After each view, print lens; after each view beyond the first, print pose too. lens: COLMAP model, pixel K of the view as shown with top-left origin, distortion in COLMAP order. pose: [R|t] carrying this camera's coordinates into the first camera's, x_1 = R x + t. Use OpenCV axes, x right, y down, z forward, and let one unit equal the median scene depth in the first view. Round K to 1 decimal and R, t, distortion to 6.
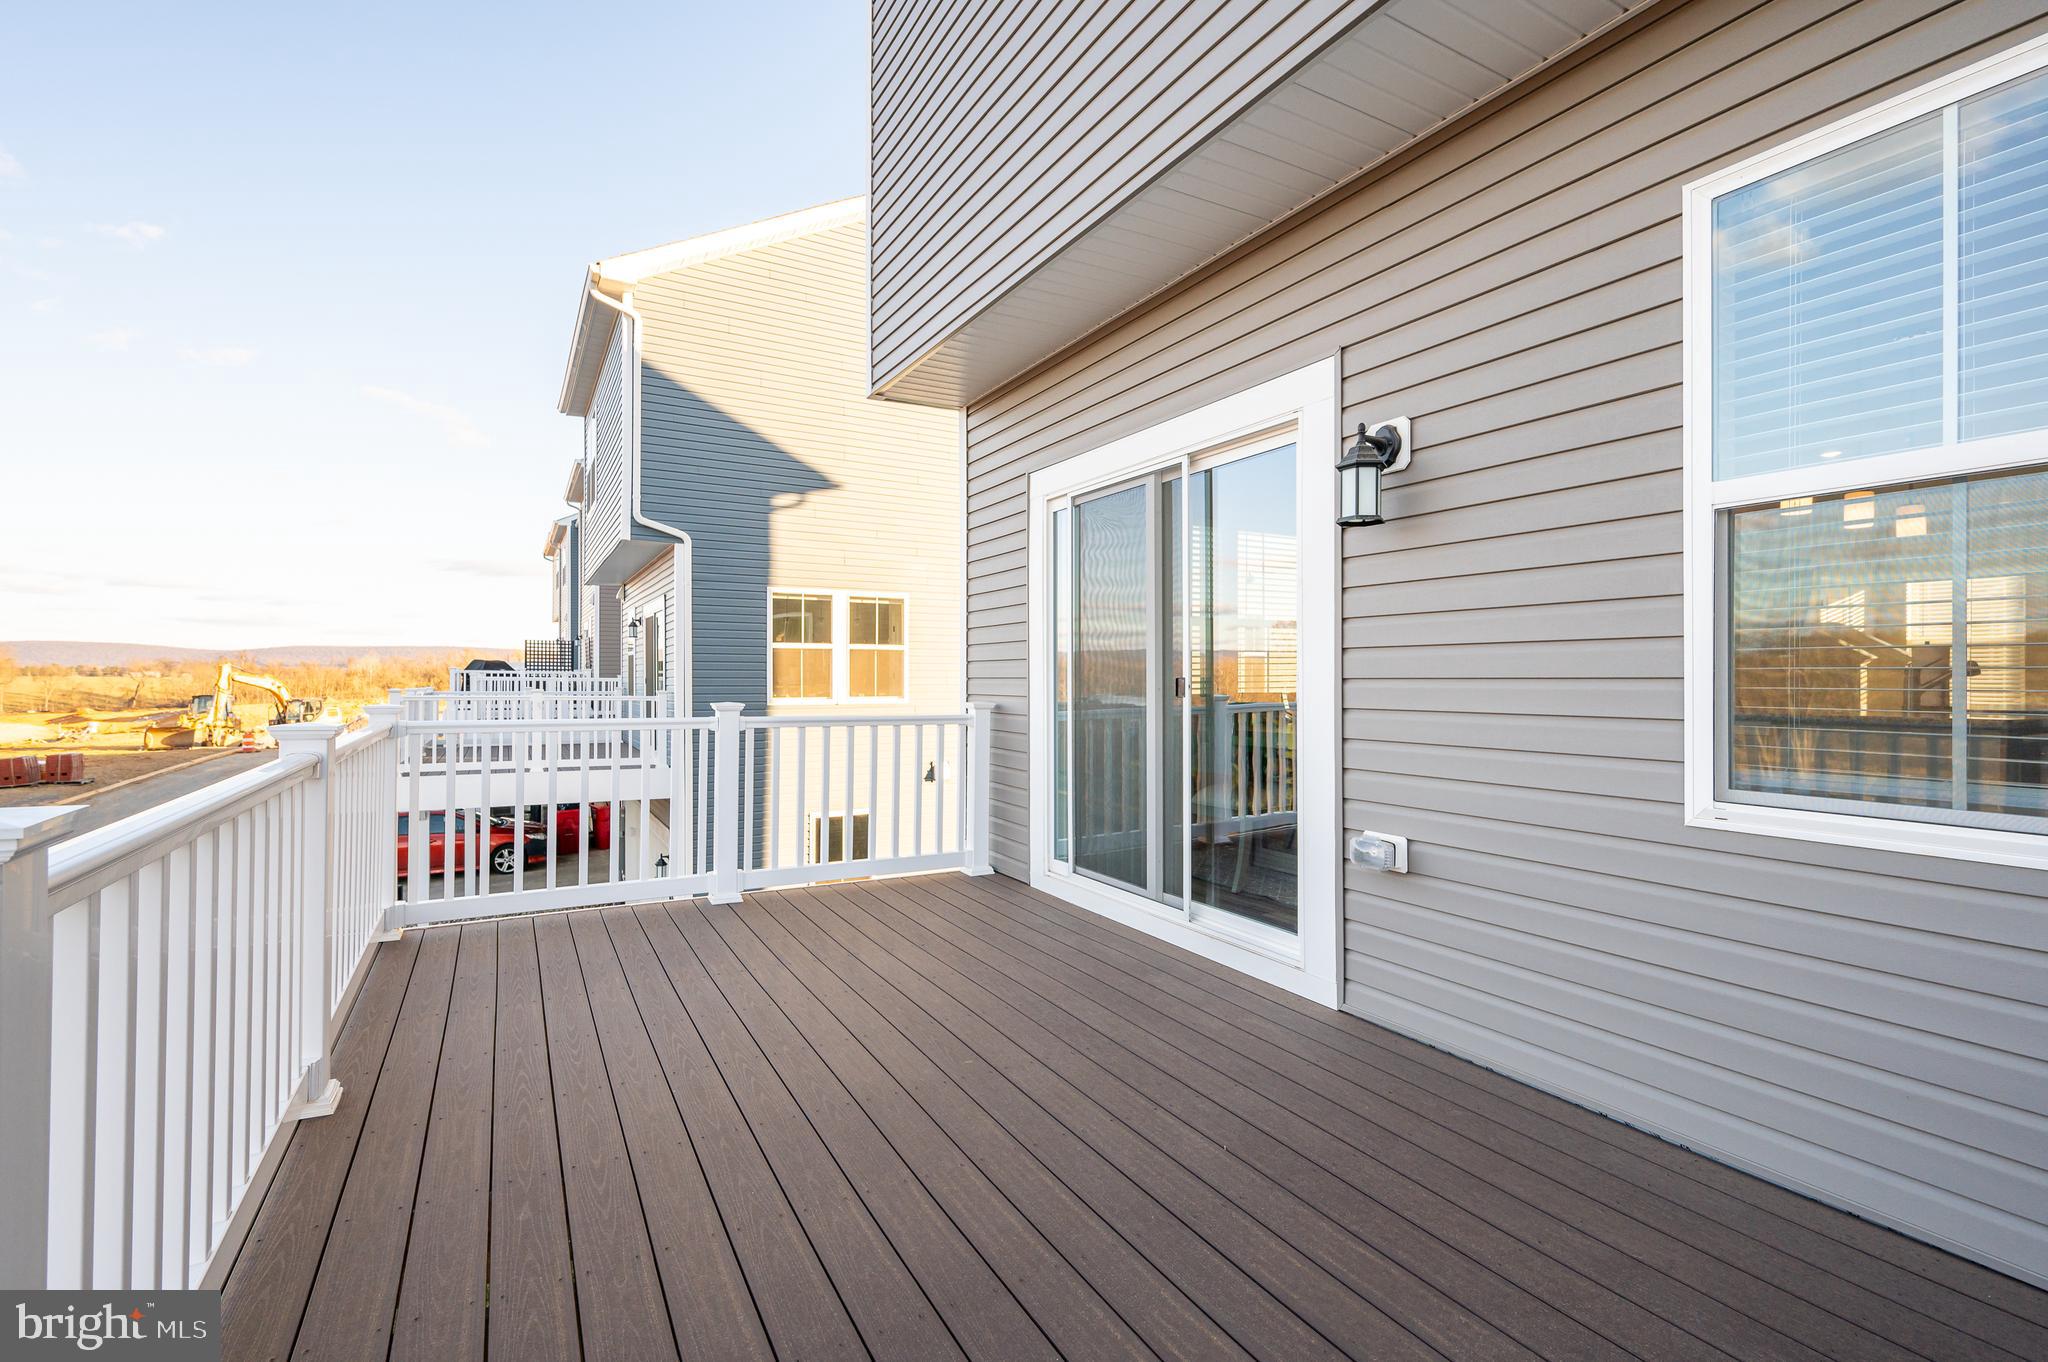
lens RADIAL K [[900.6, 0, 1026.9], [0, 900.6, 687.1], [0, 0, 1]] dist [0.000236, -0.000501]
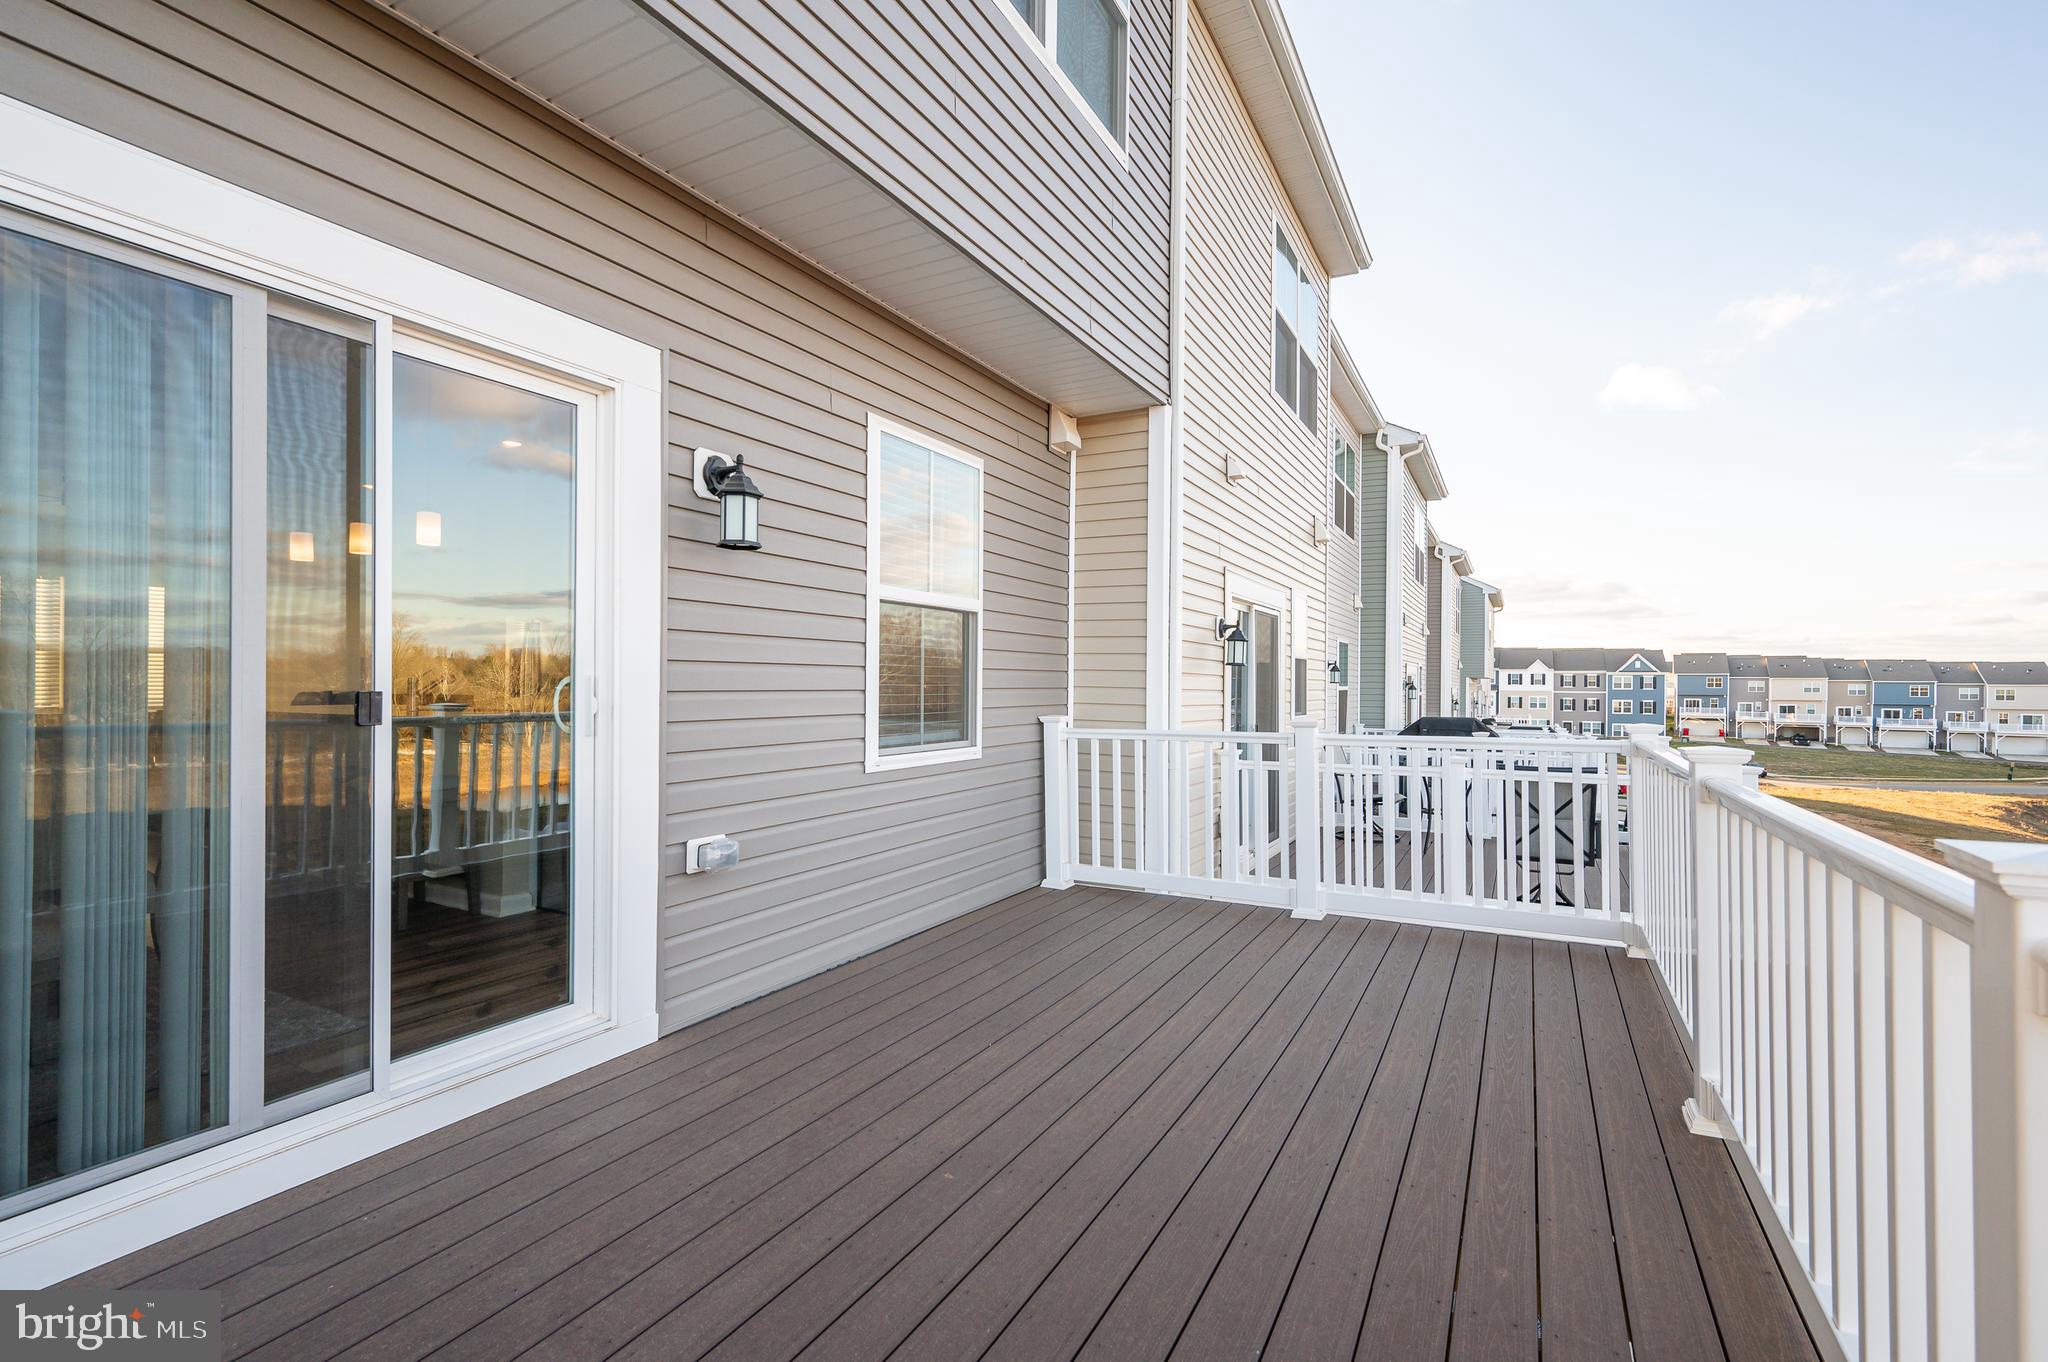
lens RADIAL K [[907.1, 0, 1026.8], [0, 907.1, 693.2], [0, 0, 1]] dist [0.001663, 0.000053]
pose [[-0.520212, -0.010389, 0.853974, -0.886073], [0.001472, 0.999914, 0.013061, -0.024664], [-0.854036, 0.008052, -0.520152, 1.536240]]
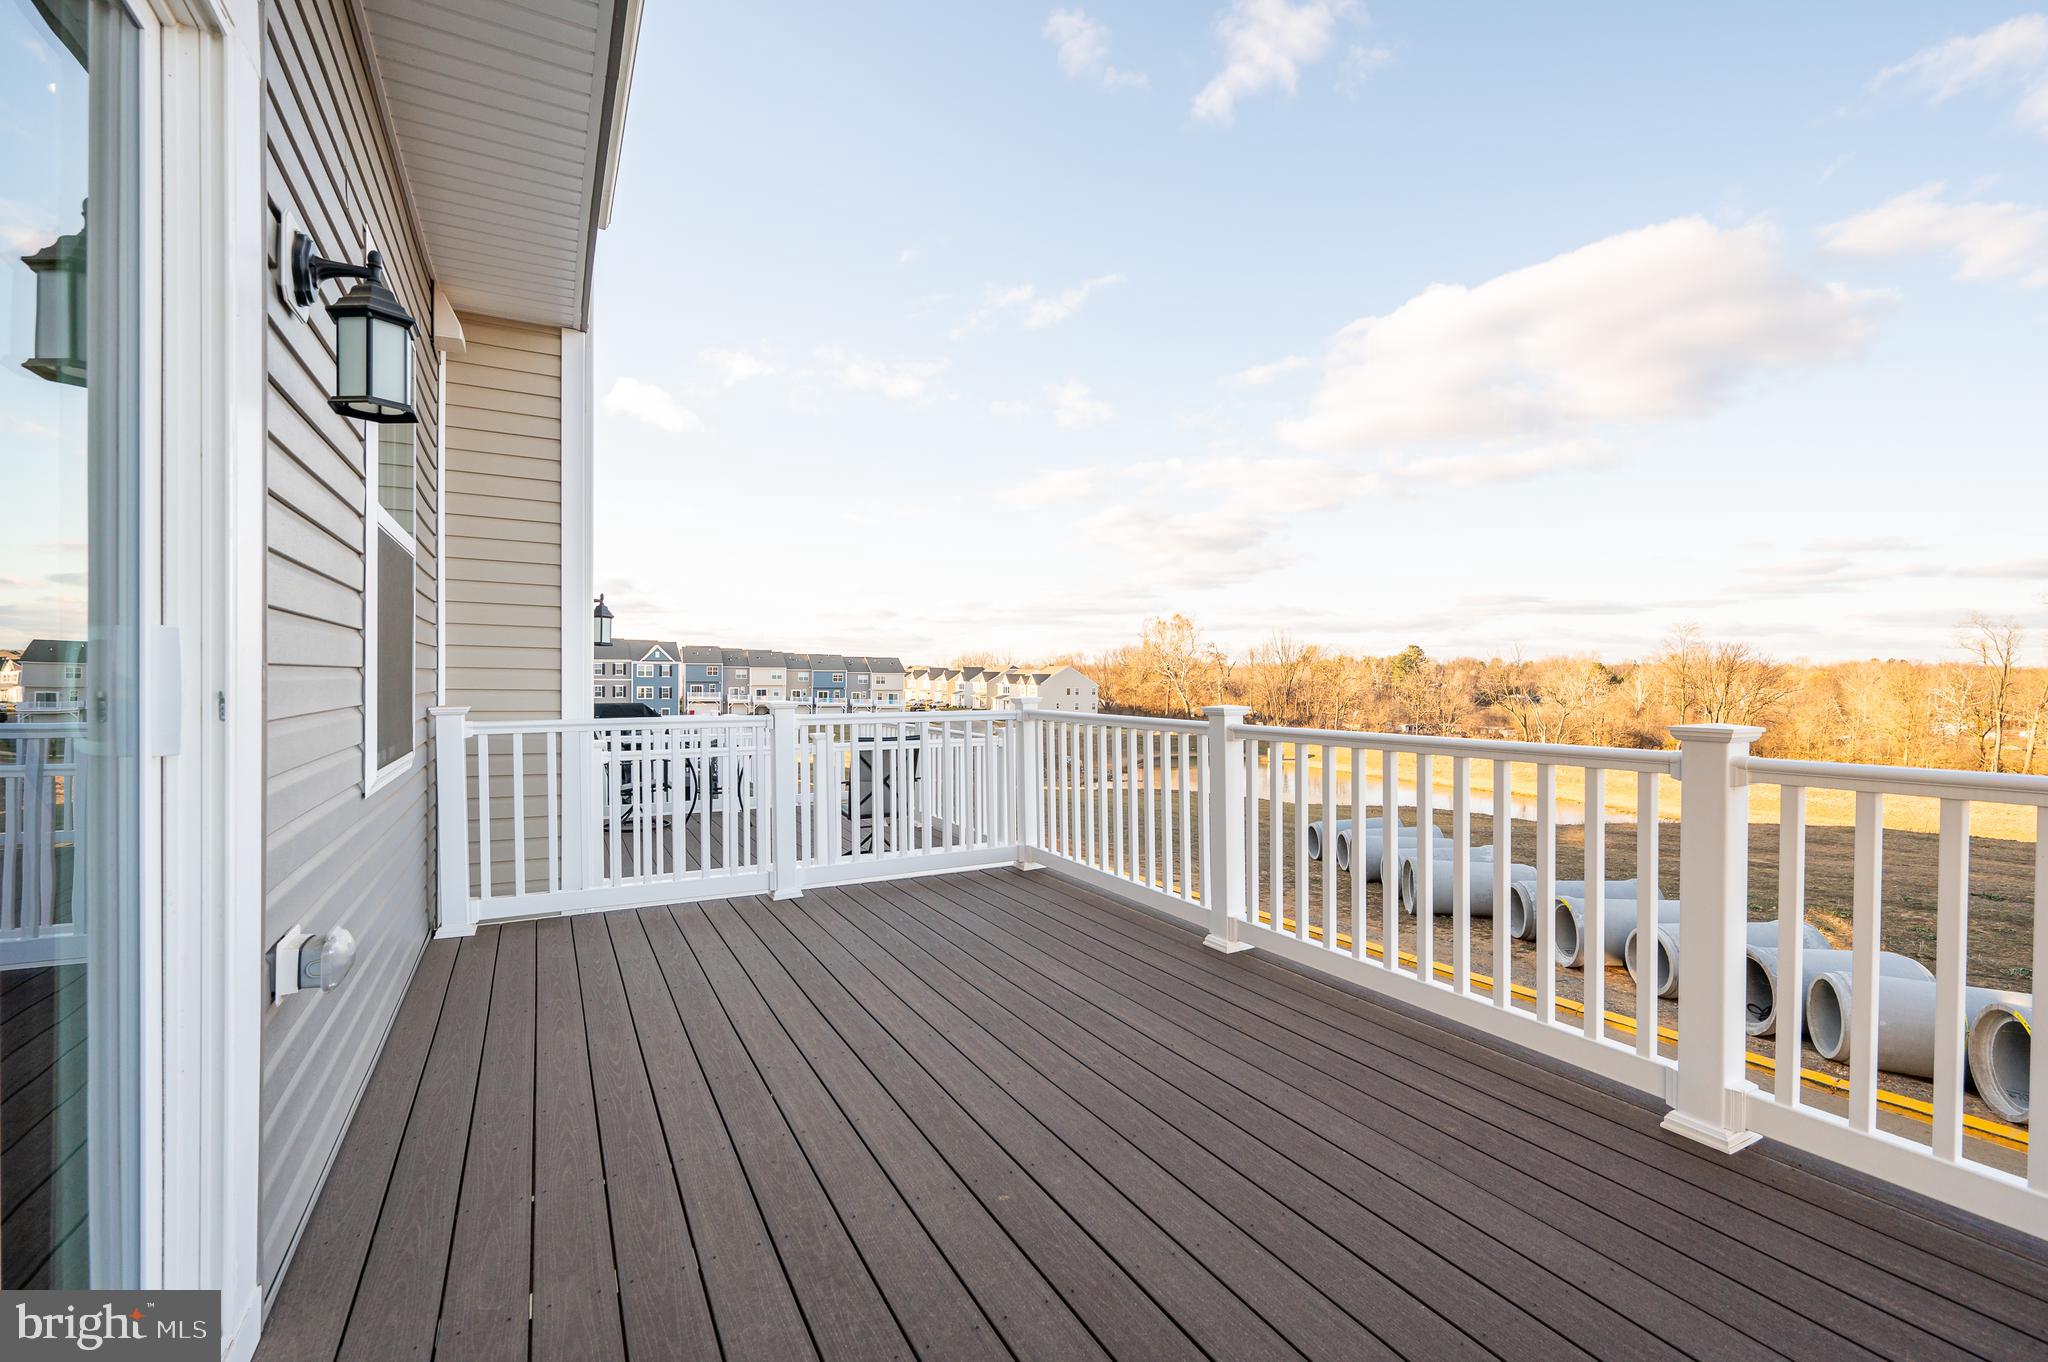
lens RADIAL K [[907.1, 0, 1026.8], [0, 907.1, 693.2], [0, 0, 1]] dist [0.001663, 0.000053]
pose [[-0.999683, -0.006191, 0.024405, -0.110518], [-0.005591, 0.999682, 0.024575, -0.009660], [-0.024549, 0.024430, -0.999400, 1.950781]]
